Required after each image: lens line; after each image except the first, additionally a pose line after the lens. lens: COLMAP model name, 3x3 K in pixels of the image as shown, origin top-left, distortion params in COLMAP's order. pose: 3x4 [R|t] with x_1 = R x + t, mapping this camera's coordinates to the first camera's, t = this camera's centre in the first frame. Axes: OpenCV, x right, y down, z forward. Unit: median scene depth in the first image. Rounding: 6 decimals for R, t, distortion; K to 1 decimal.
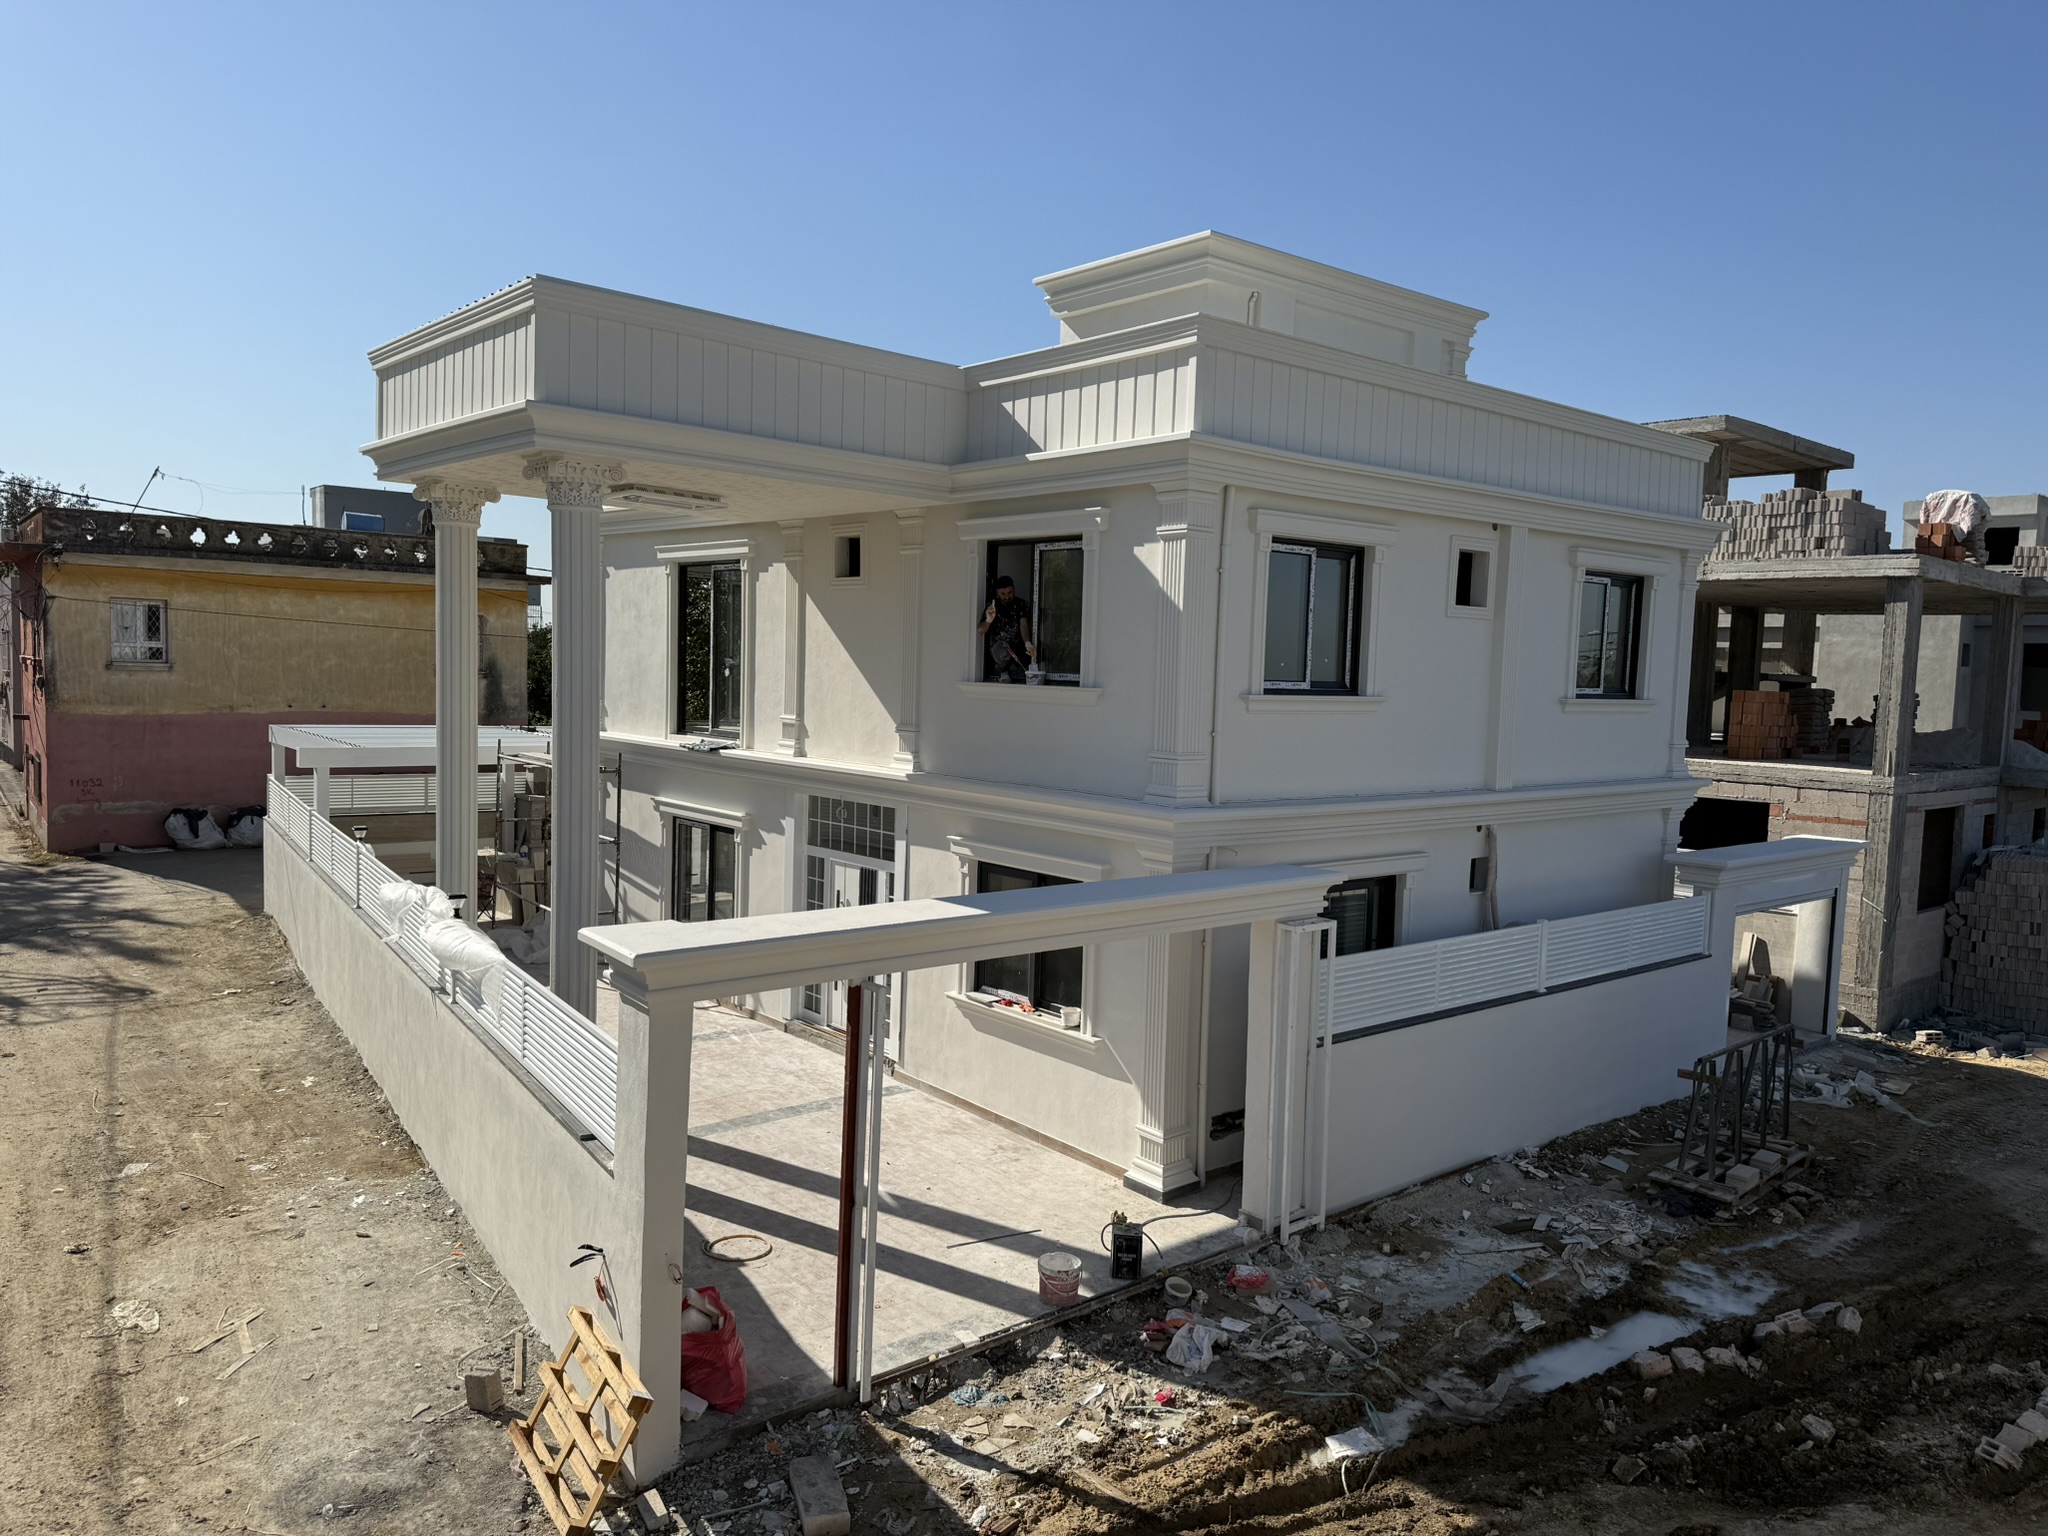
lens RADIAL K [[1474.3, 0, 1024.0], [0, 1474.3, 768.0], [0, 0, 1]] dist [-0.001039, -0.001010]
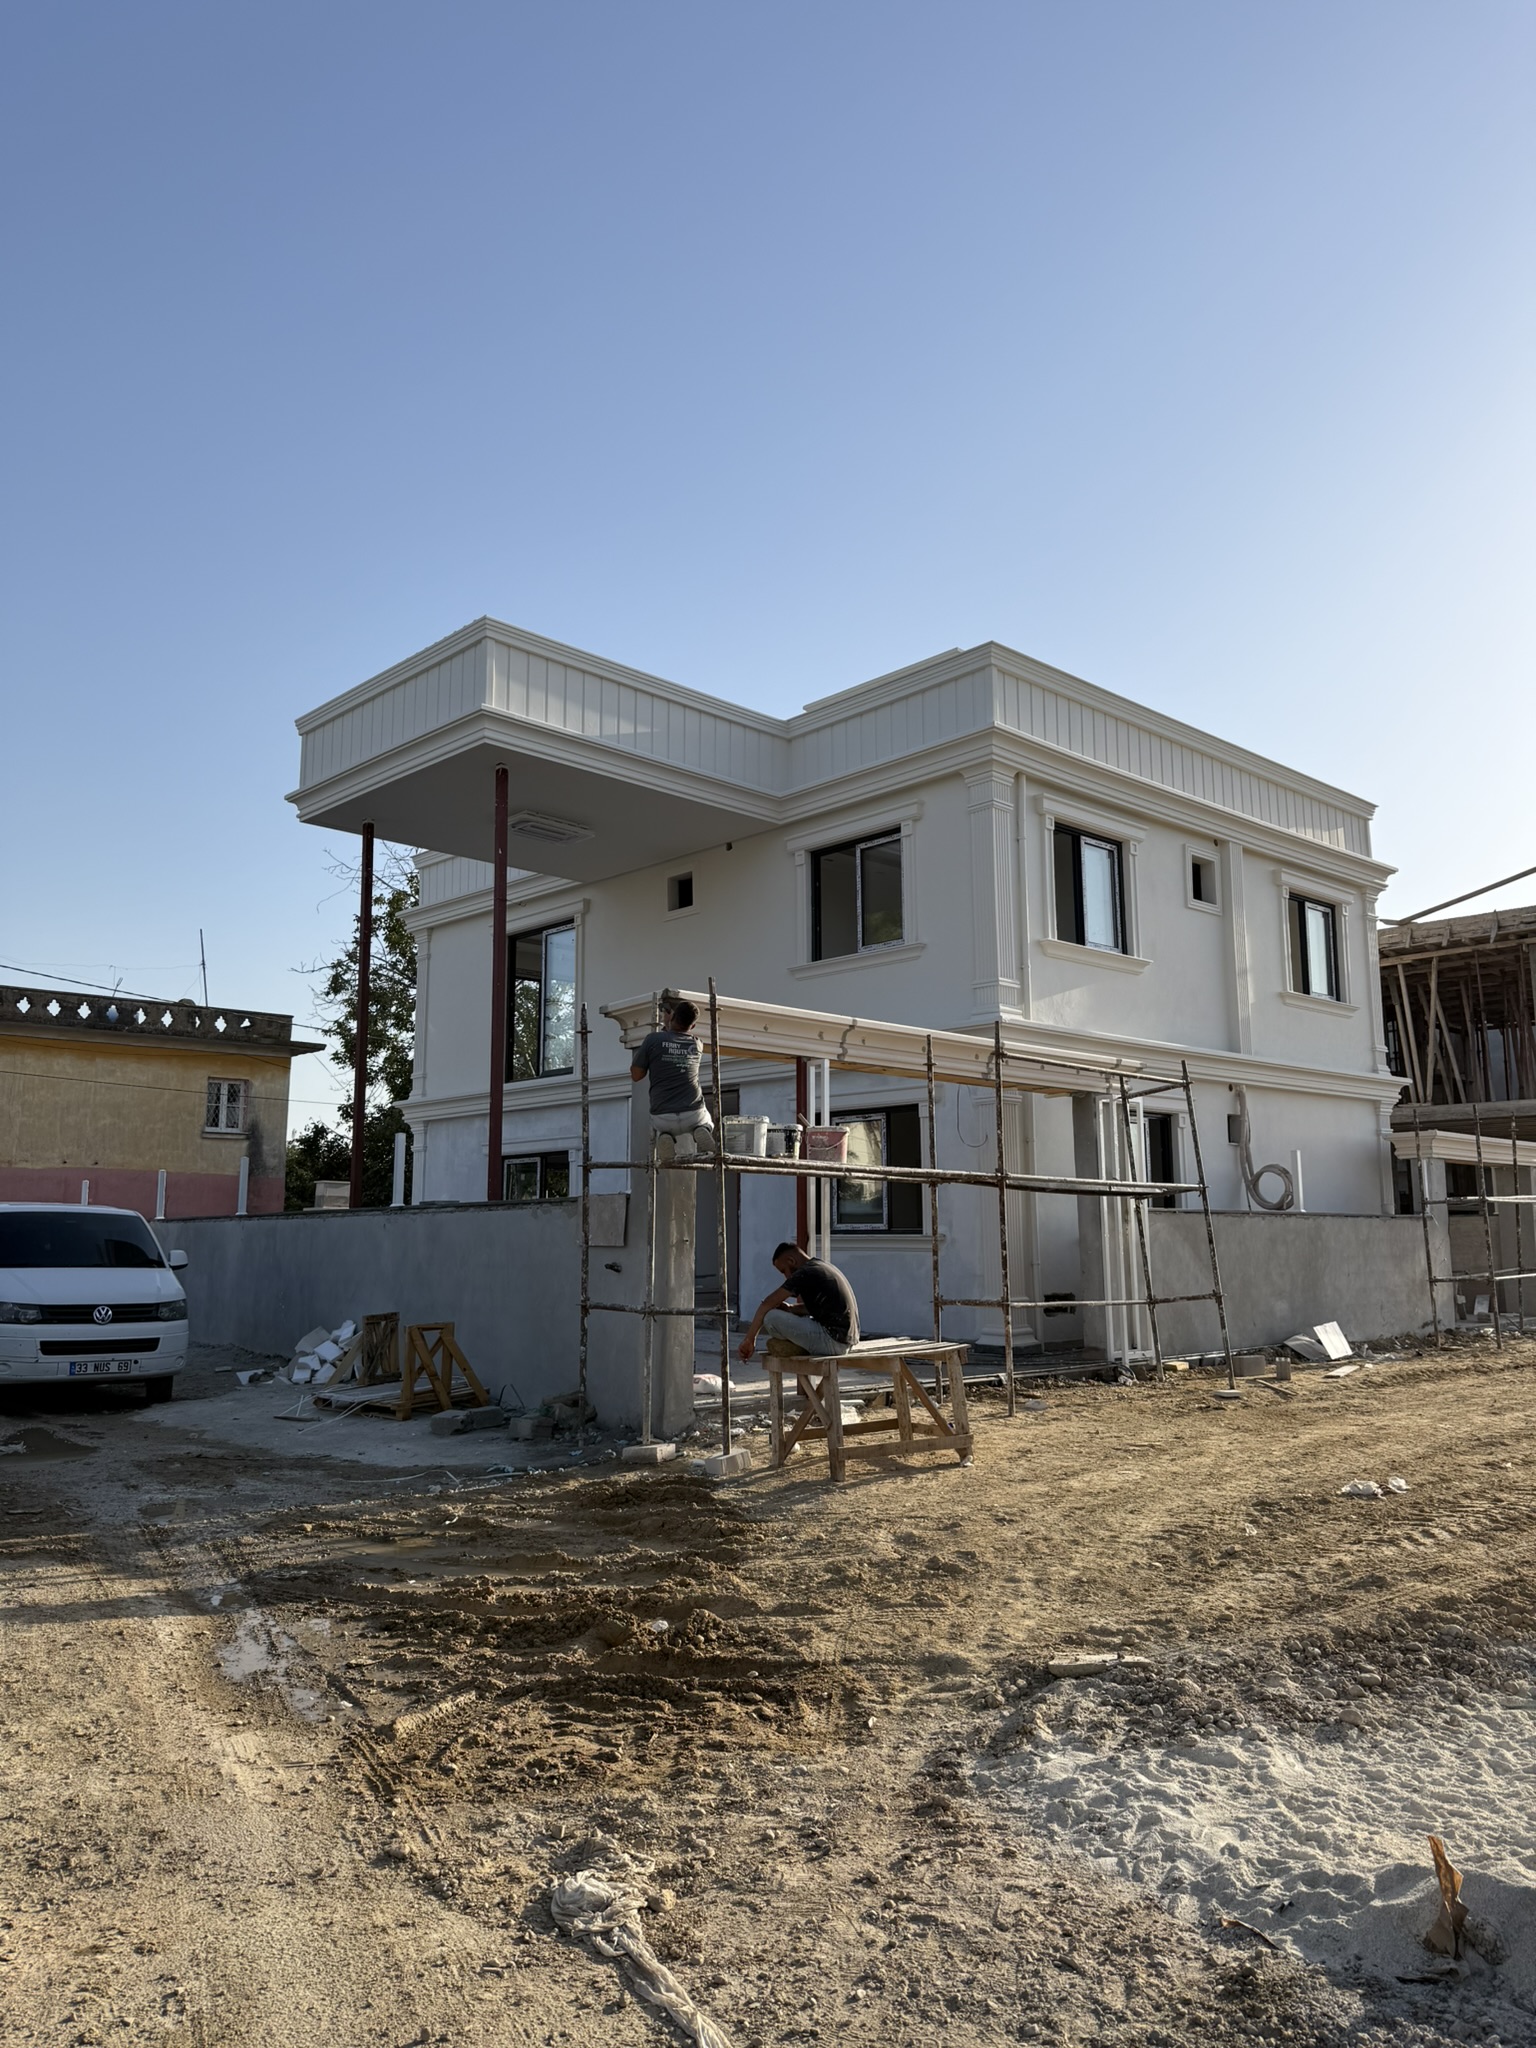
lens RADIAL K [[1451.8, 0, 767.1], [0, 1451.8, 980.5], [0, 0, 1]] dist [0.005012, -0.000816]
pose [[0.997913, -0.024996, 0.059531, -0.121024], [0.038652, 0.969832, -0.240692, 0.210559], [-0.051719, 0.242491, 0.968774, -0.120580]]
